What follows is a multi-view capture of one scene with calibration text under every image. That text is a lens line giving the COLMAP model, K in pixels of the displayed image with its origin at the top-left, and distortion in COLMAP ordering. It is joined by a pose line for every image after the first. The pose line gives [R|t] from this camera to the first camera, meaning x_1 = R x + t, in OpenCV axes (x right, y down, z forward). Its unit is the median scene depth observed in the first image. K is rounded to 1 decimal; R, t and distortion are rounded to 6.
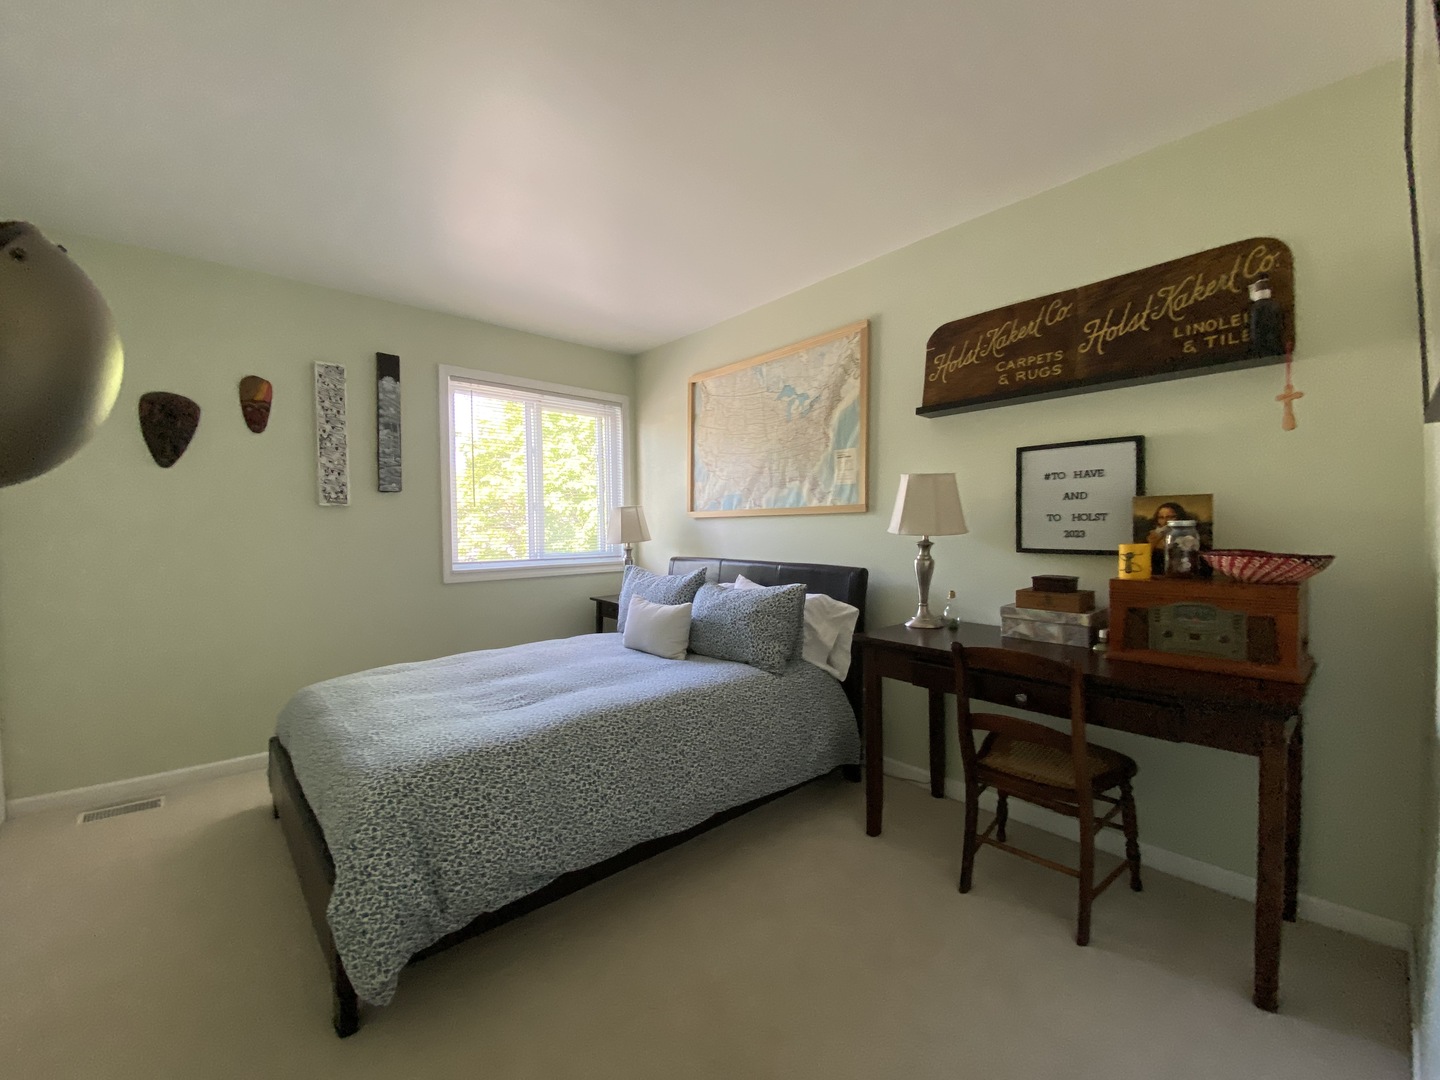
lens RADIAL K [[576.1, 0, 721.0], [0, 576.1, 538.6], [0, 0, 1]] dist [0.034232, -0.024473]
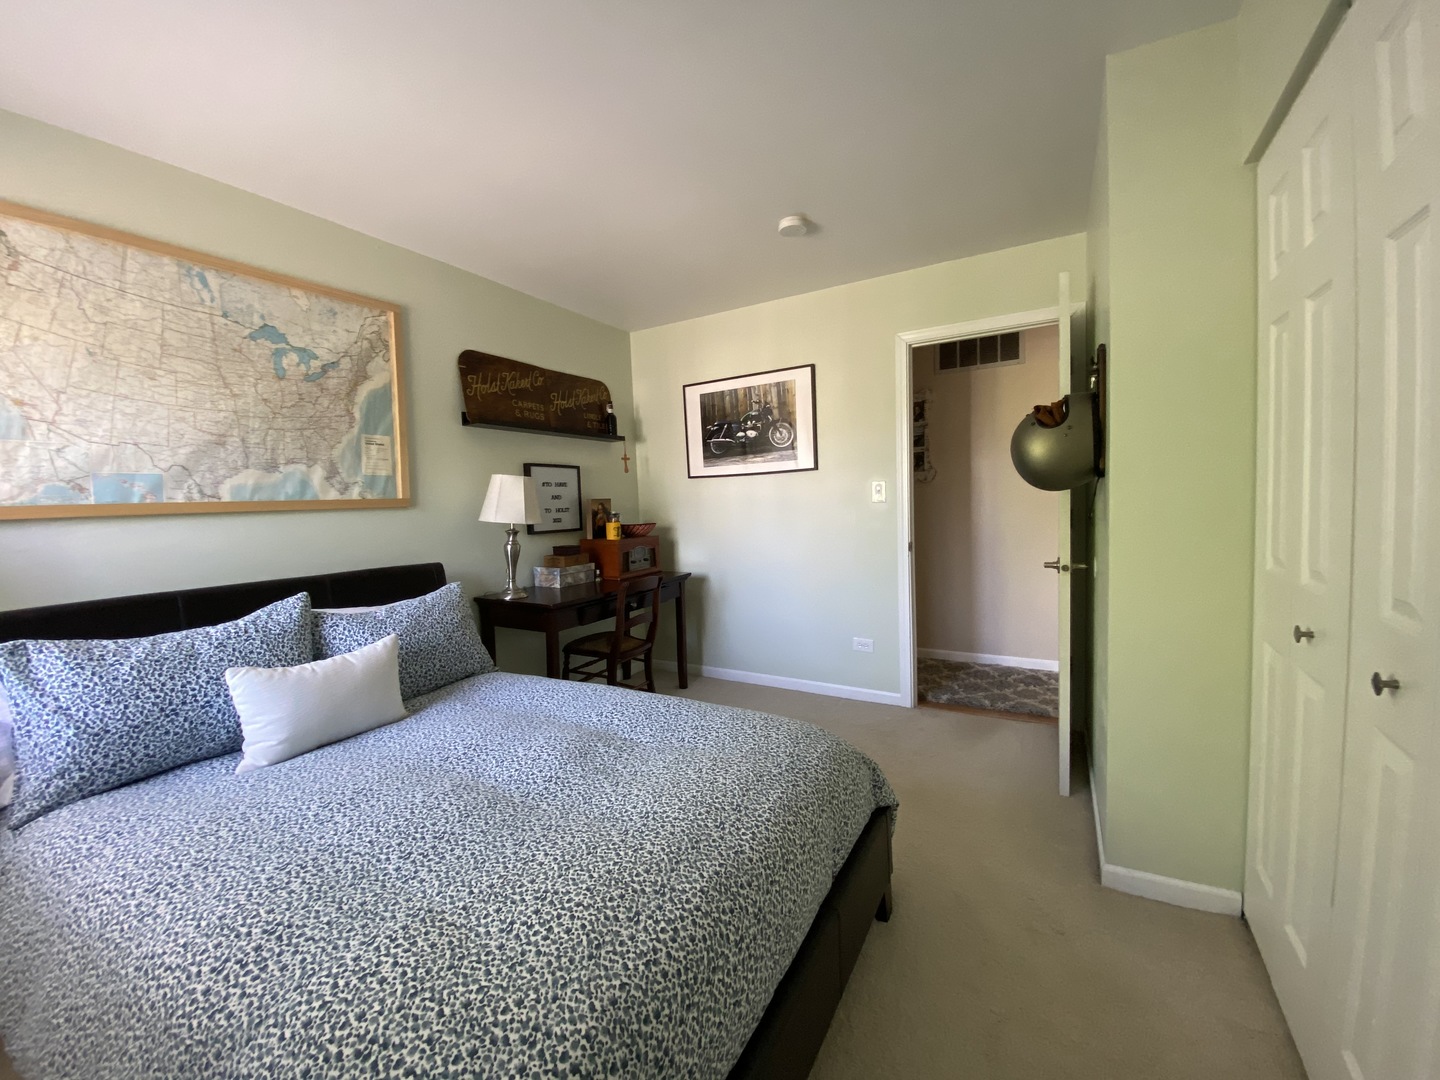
lens RADIAL K [[576.1, 0, 721.0], [0, 576.1, 538.6], [0, 0, 1]] dist [0.034232, -0.024473]
pose [[-0.311087, -0.043961, 0.949364, -0.788976], [0.052112, 0.996638, 0.063226, -0.025476], [-0.948952, 0.069142, -0.307750, 0.766118]]
